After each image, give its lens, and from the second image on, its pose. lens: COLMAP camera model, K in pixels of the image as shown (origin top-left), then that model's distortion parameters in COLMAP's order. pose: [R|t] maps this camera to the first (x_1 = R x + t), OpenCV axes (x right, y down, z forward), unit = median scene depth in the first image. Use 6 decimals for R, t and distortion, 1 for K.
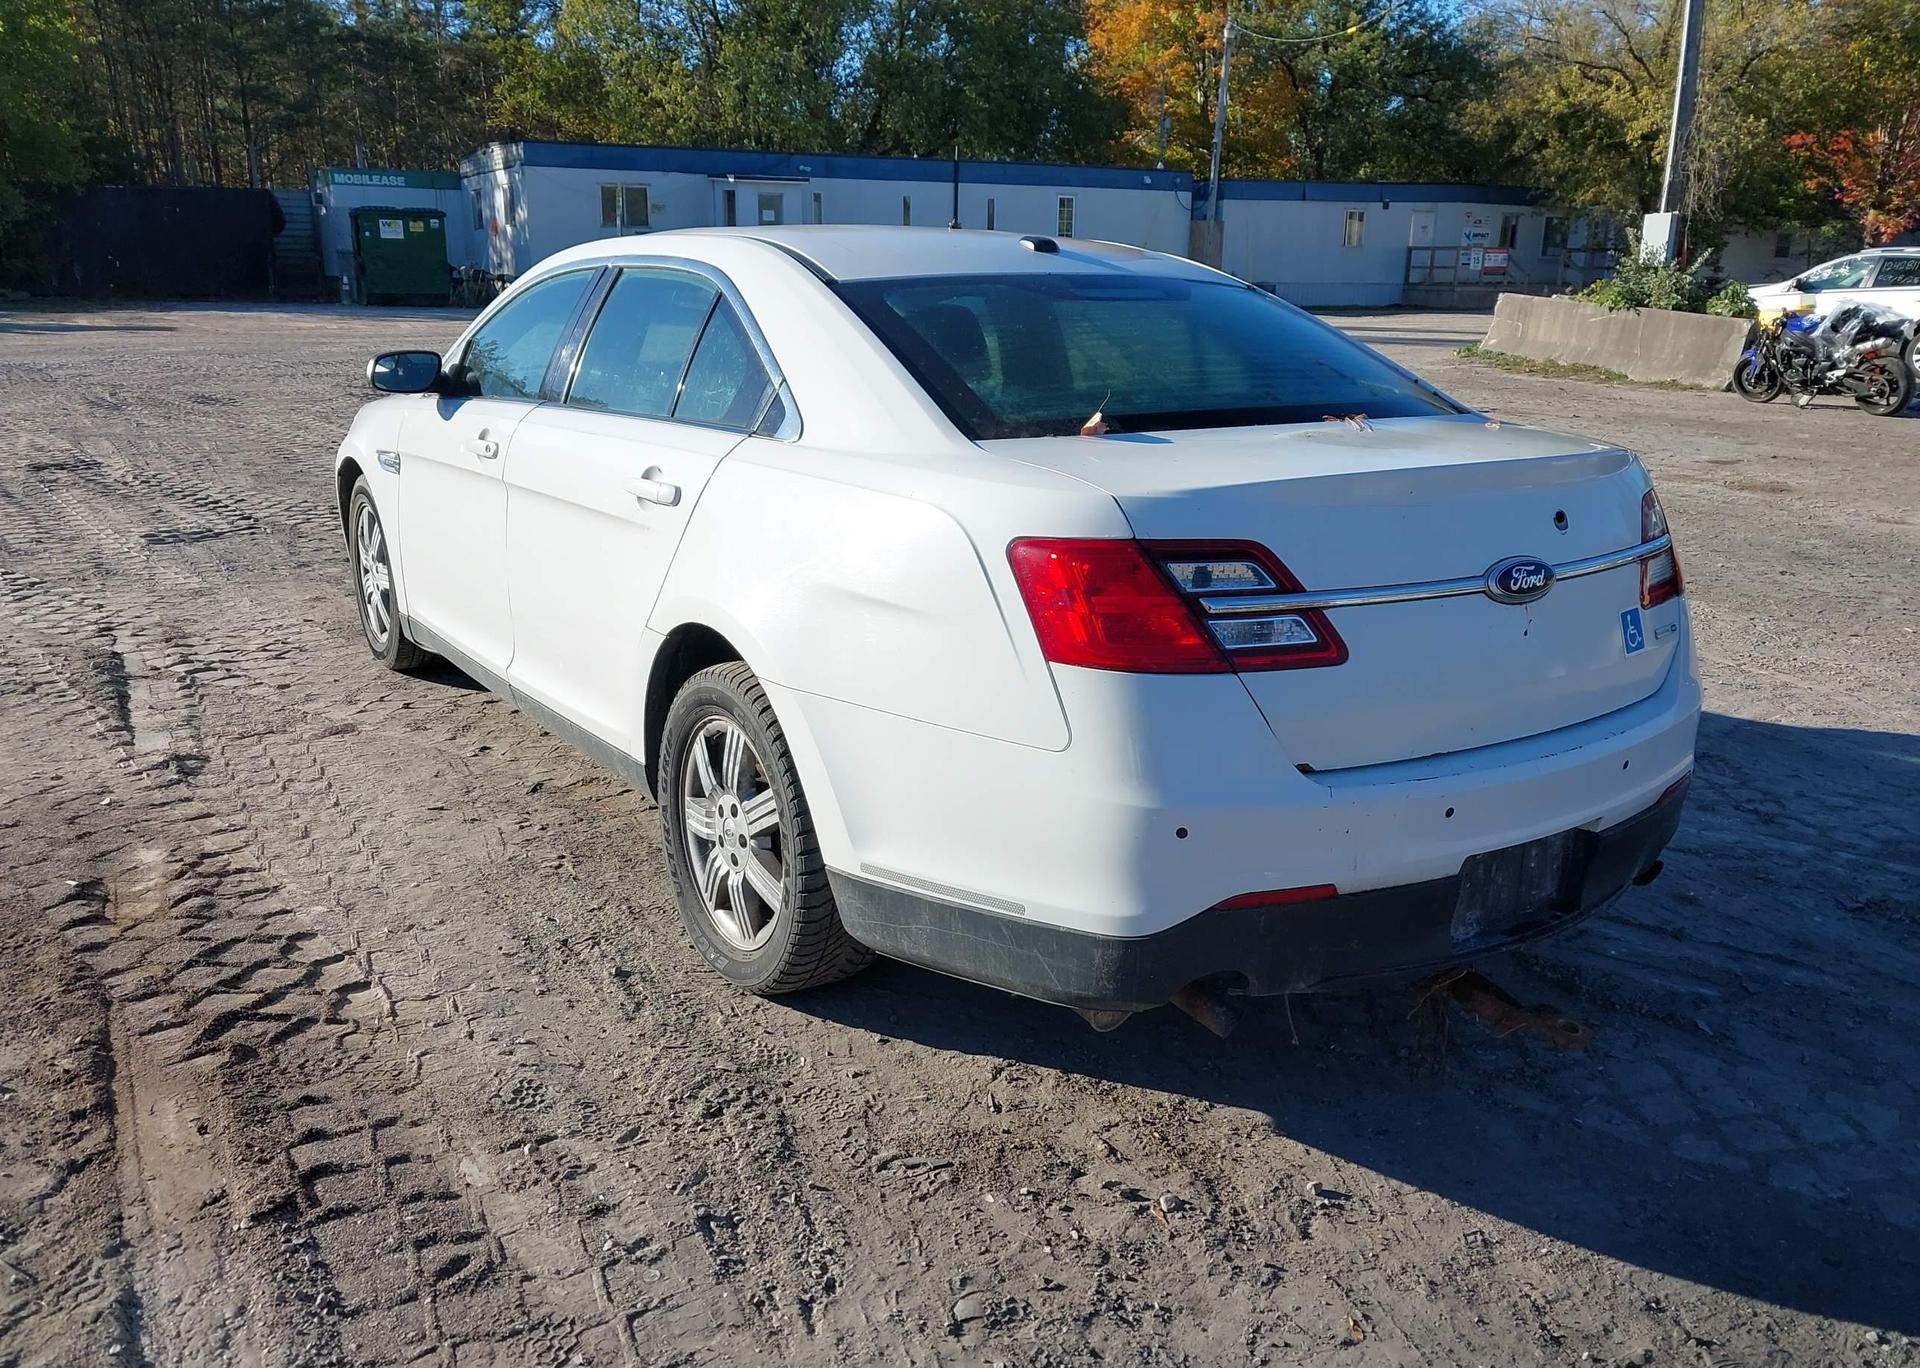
lens RADIAL K [[1543.5, 0, 934.6], [0, 1543.5, 696.7], [0, 0, 1]] dist [0.007035, 0.004261]
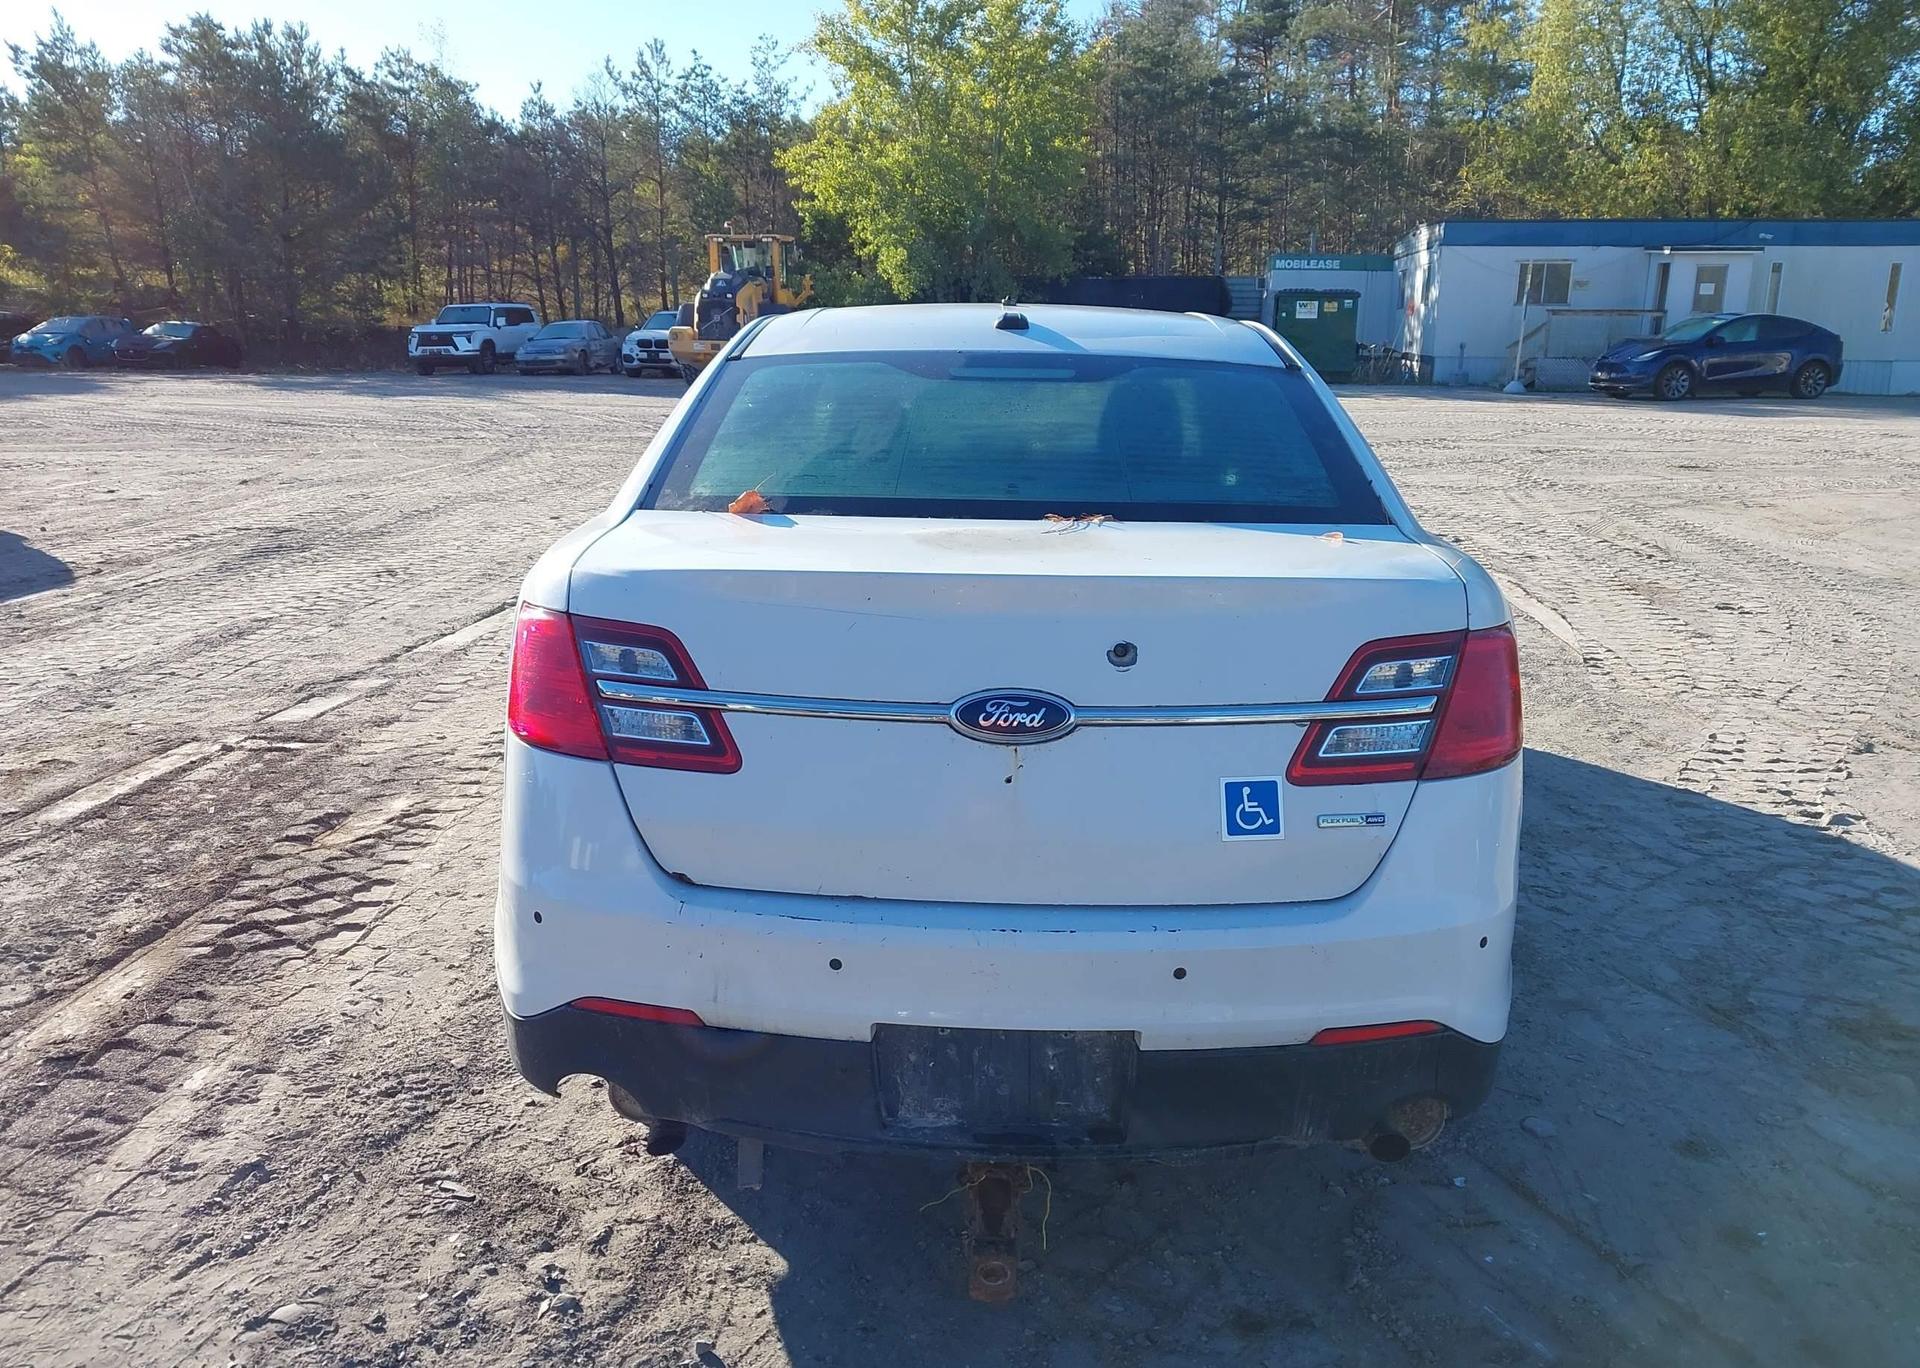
lens RADIAL K [[1543.5, 0, 952.1], [0, 1543.5, 673.1], [0, 0, 1]] dist [0.007035, 0.004261]
pose [[0.812759, 0.121281, -0.569836, 0.117122], [-0.156435, 0.987604, -0.012929, -0.011723], [0.561204, 0.099651, 0.821657, 0.042027]]
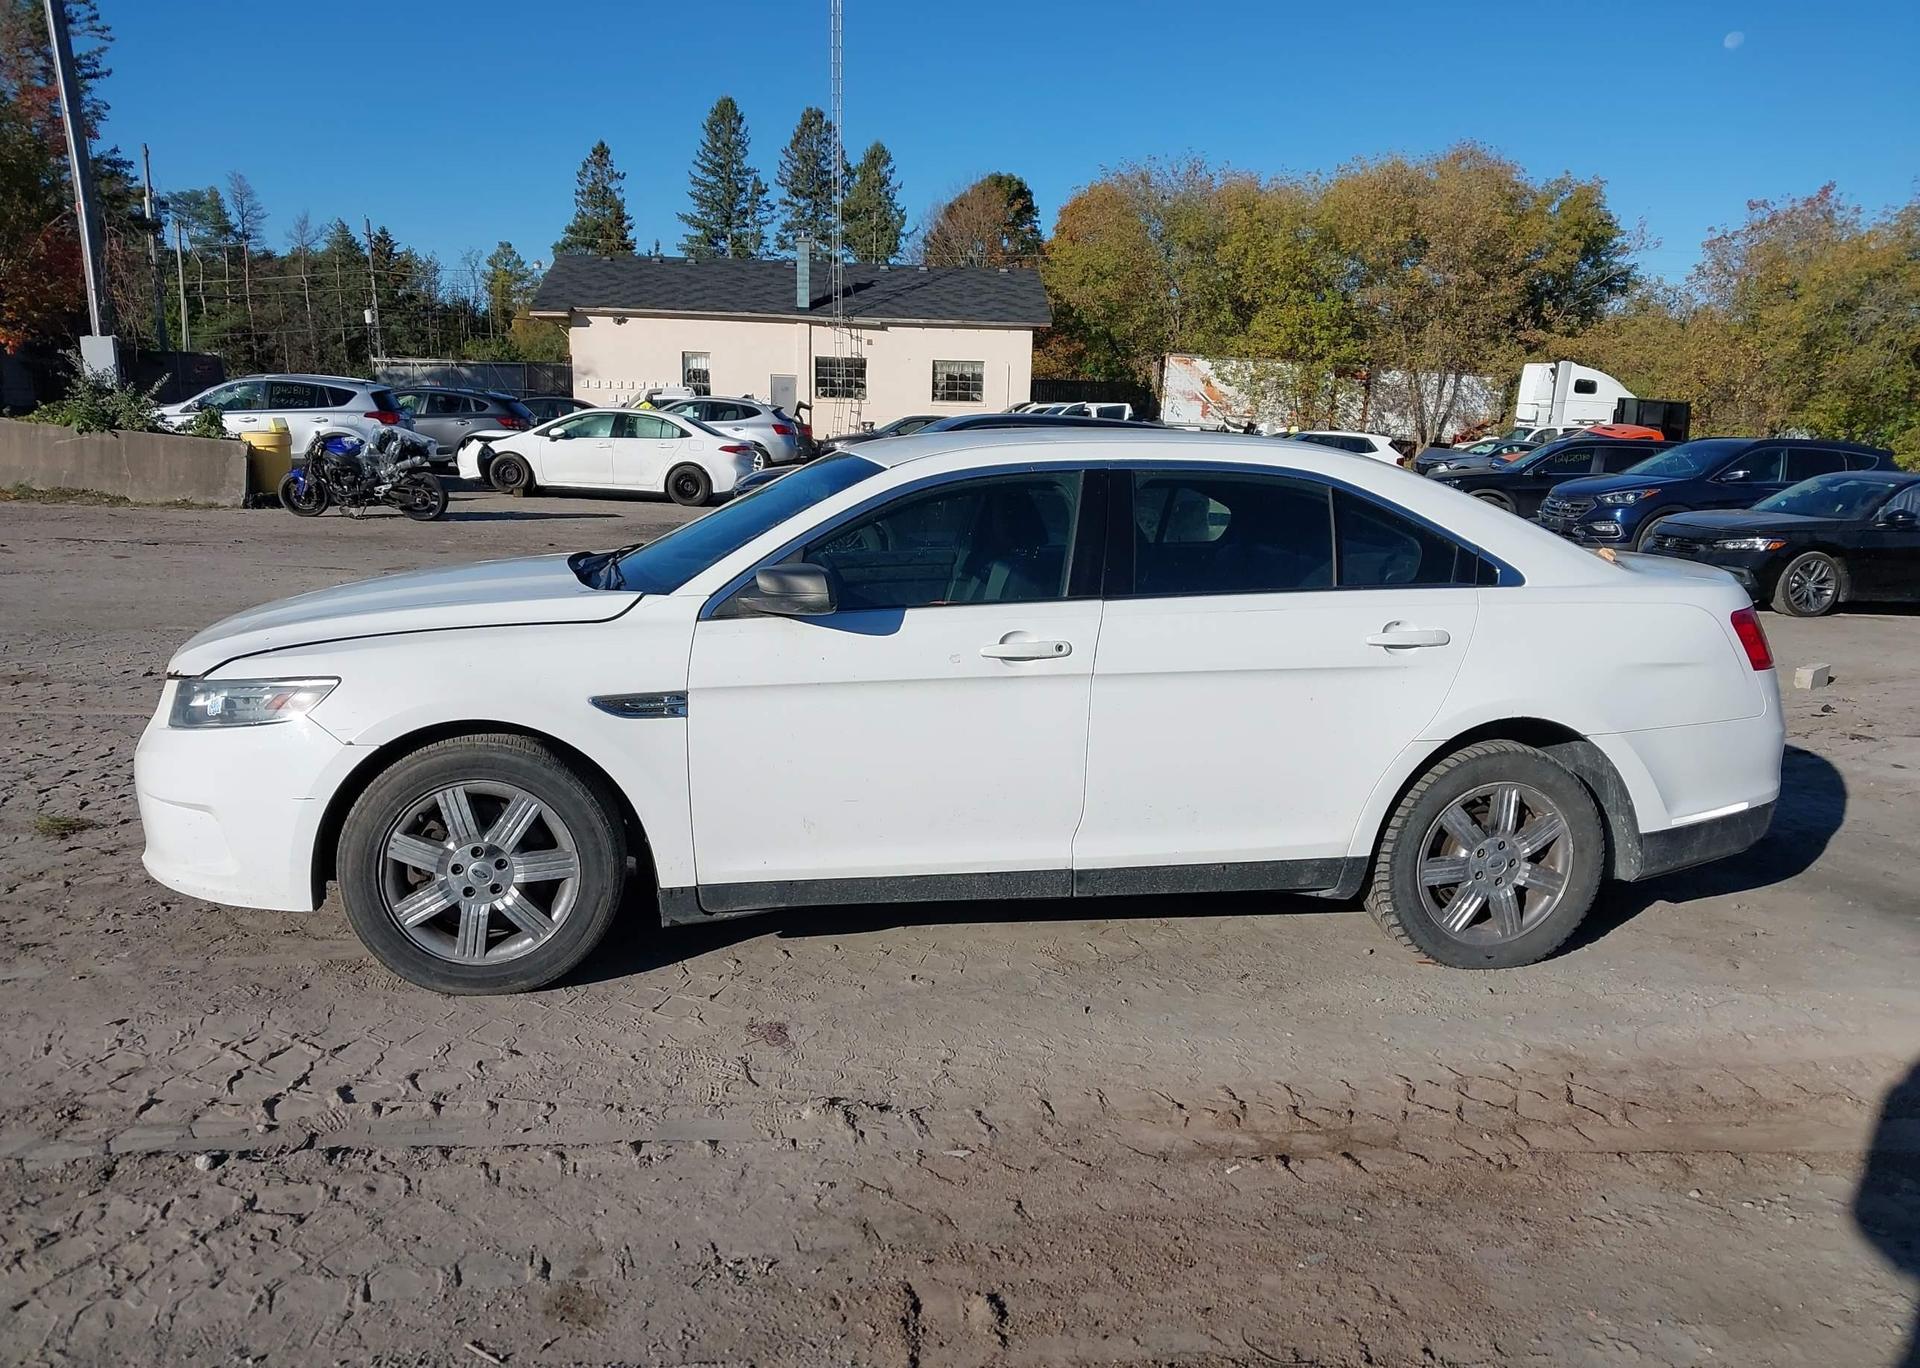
lens RADIAL K [[1543.5, 0, 948.5], [0, 1543.5, 697.0], [0, 0, 1]] dist [0.007035, 0.004261]
pose [[0.377828, -0.169653, 0.910200, -0.273586], [0.225157, 0.970394, 0.087409, -0.051297], [-0.898081, 0.171912, 0.404841, 0.146669]]
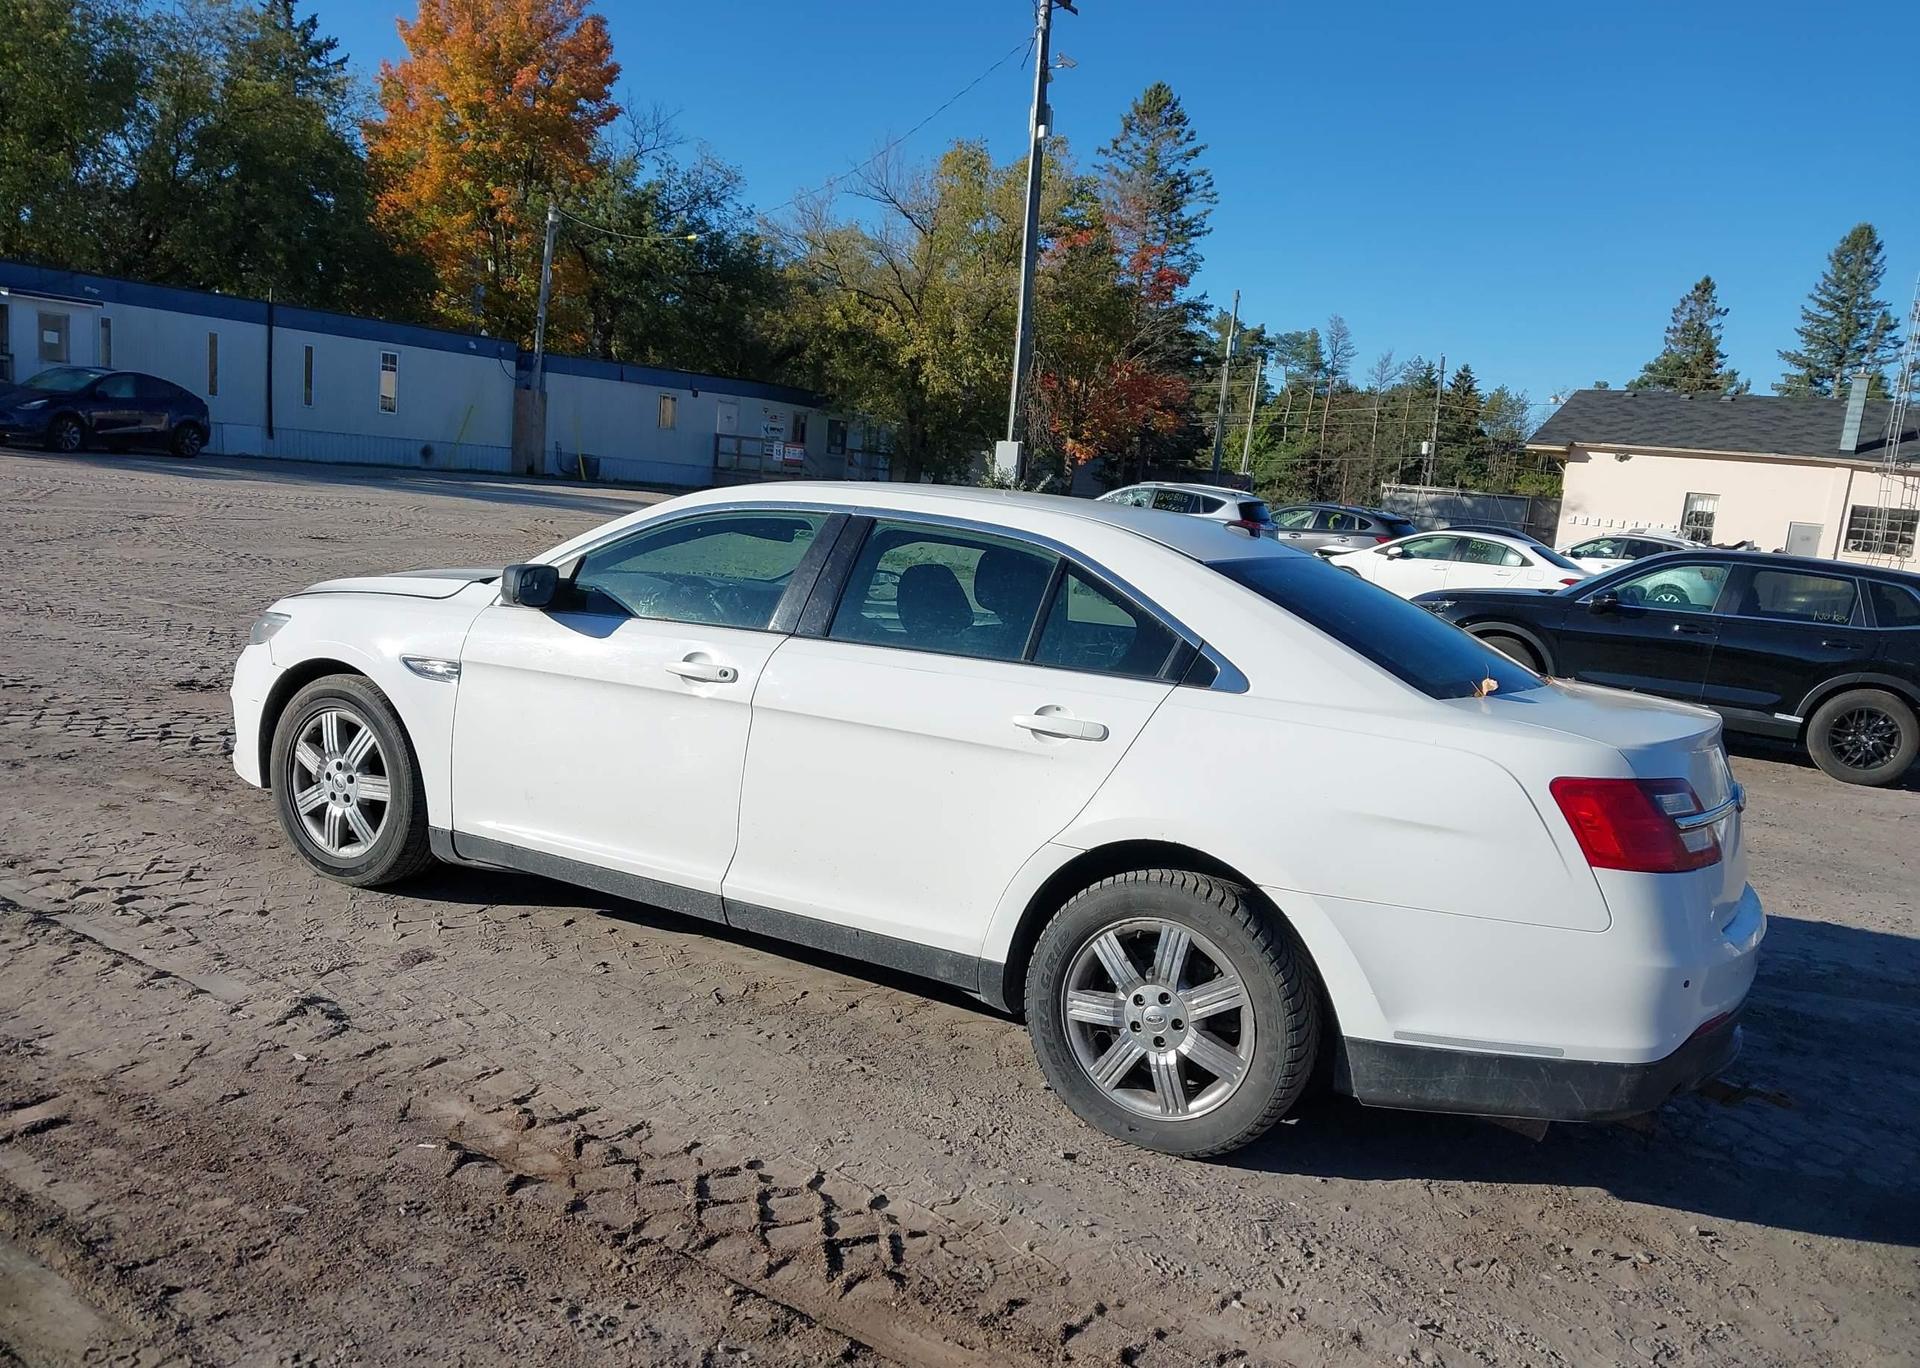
lens RADIAL K [[1543.5, 0, 940.9], [0, 1543.5, 683.2], [0, 0, 1]] dist [0.007035, 0.004261]
pose [[0.876503, 0.011412, 0.481261, -0.144432], [0.040971, 0.994323, -0.098197, -0.009750], [-0.479650, 0.105787, 0.871060, 0.005918]]
